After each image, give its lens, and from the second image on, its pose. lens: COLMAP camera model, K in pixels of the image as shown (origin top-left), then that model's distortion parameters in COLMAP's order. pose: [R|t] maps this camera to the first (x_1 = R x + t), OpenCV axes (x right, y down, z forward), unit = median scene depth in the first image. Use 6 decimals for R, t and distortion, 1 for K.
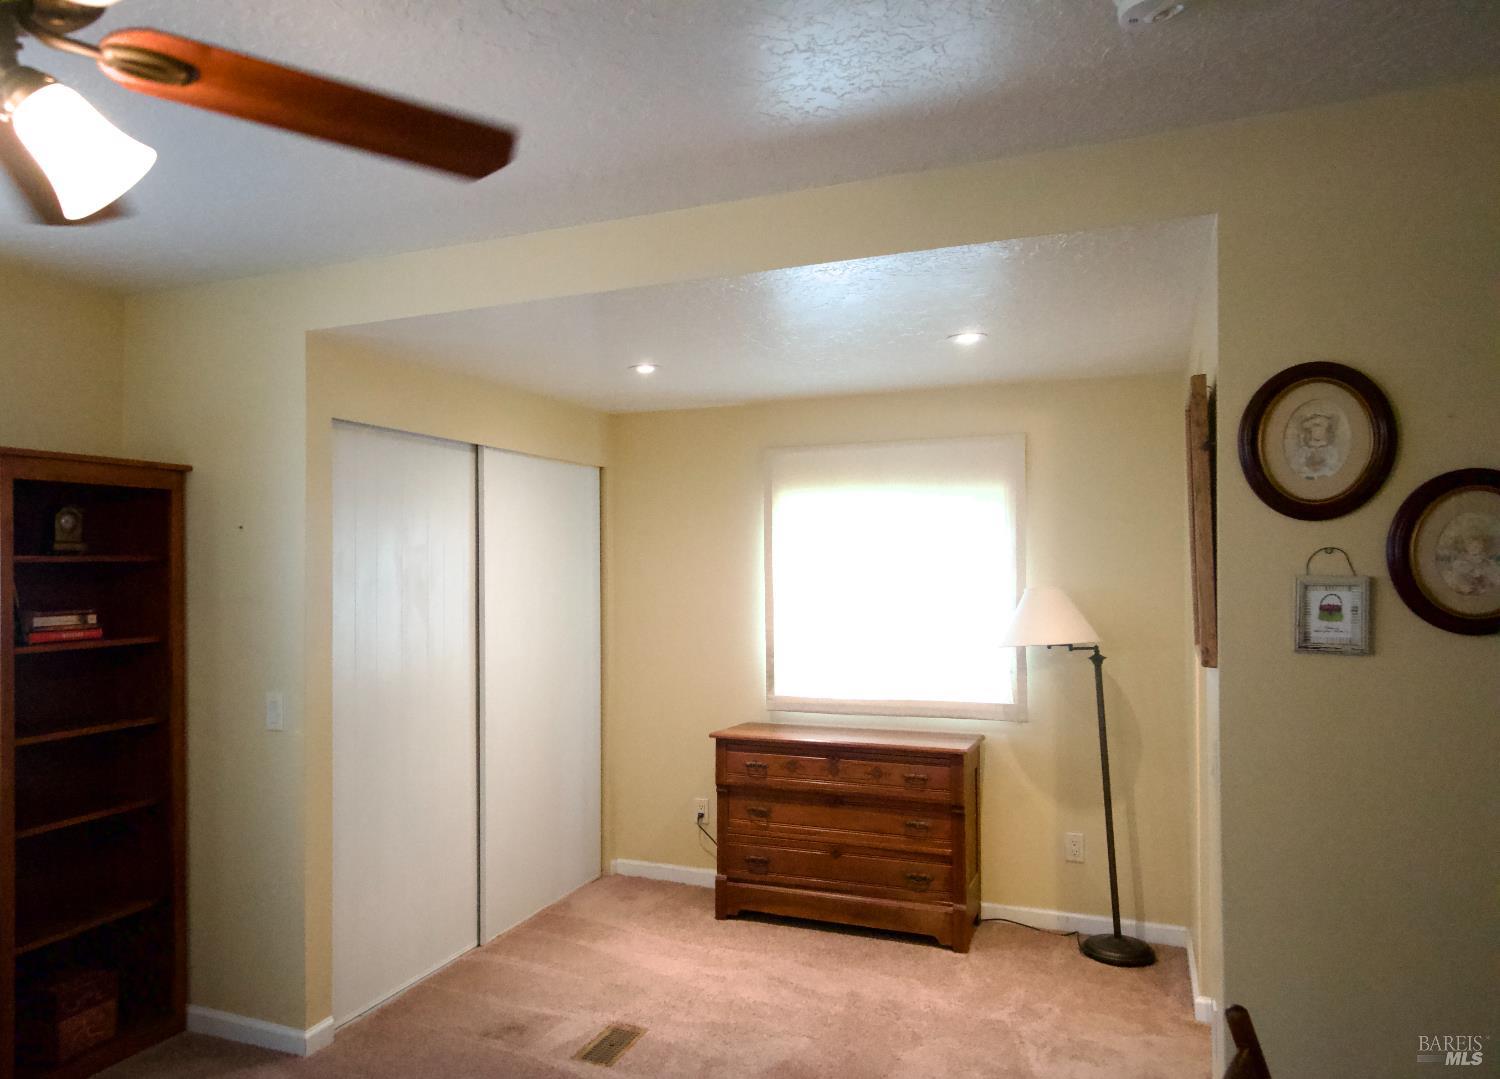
lens RADIAL K [[956.5, 0, 747.2], [0, 956.5, 546.0], [0, 0, 1]] dist [0.001216, 0.001776]
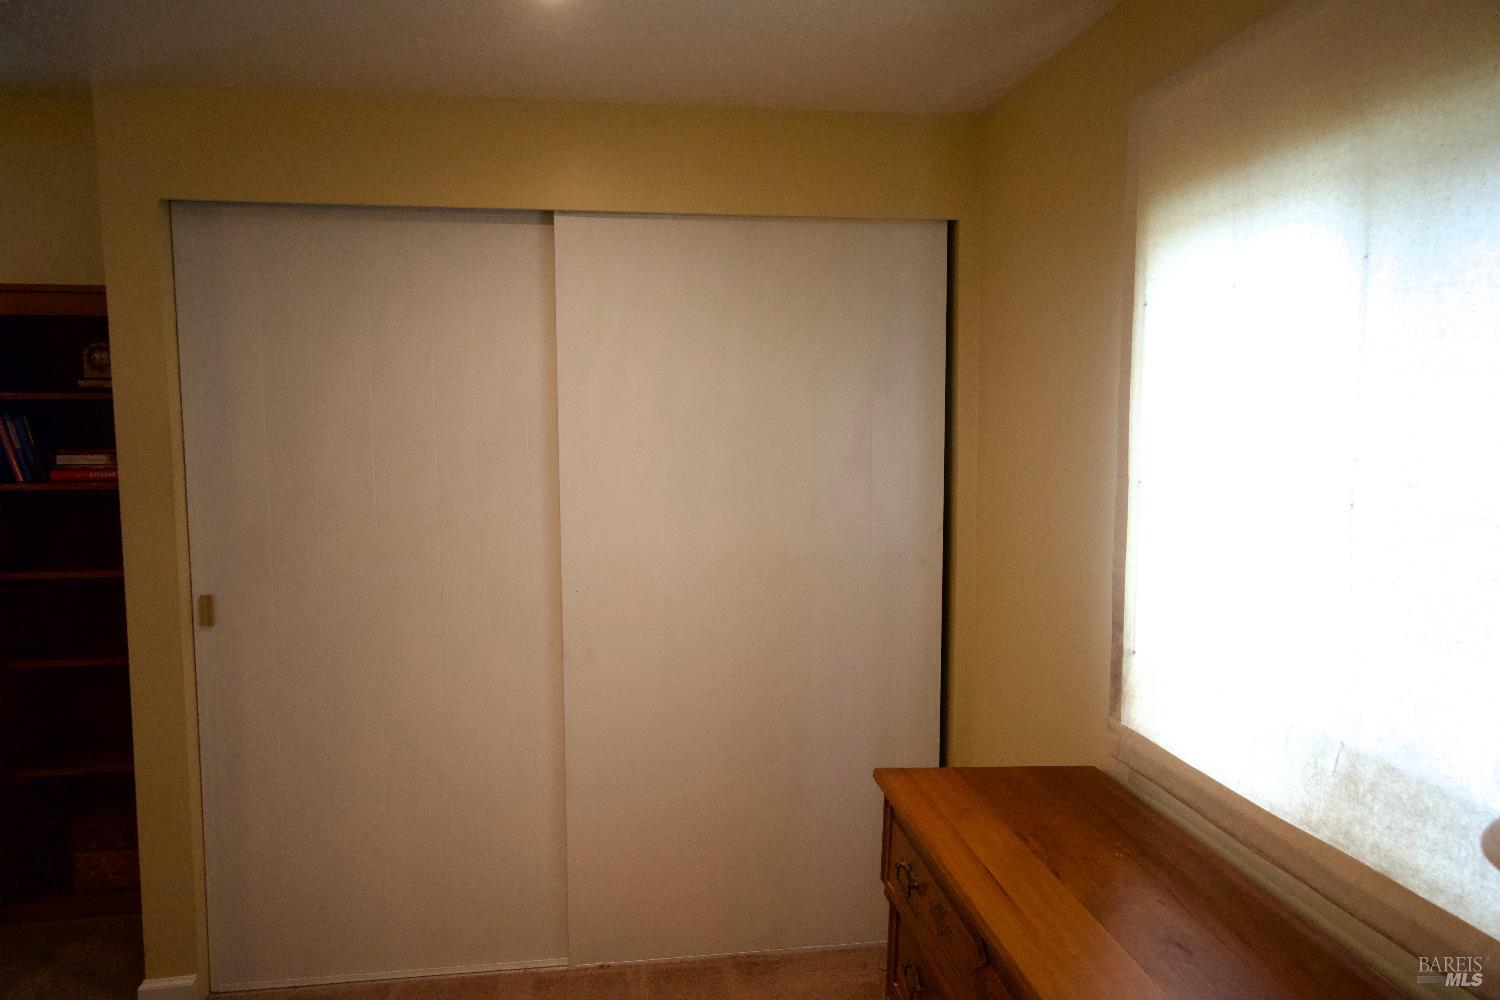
lens RADIAL K [[968.2, 0, 750.3], [0, 968.2, 497.5], [0, 0, 1]] dist [0.000509, 0.011765]
pose [[0.505099, 0.080970, -0.859255, 0.479001], [0.016779, 0.994480, 0.103575, 0.024895], [0.862898, -0.066733, 0.500952, 1.073700]]
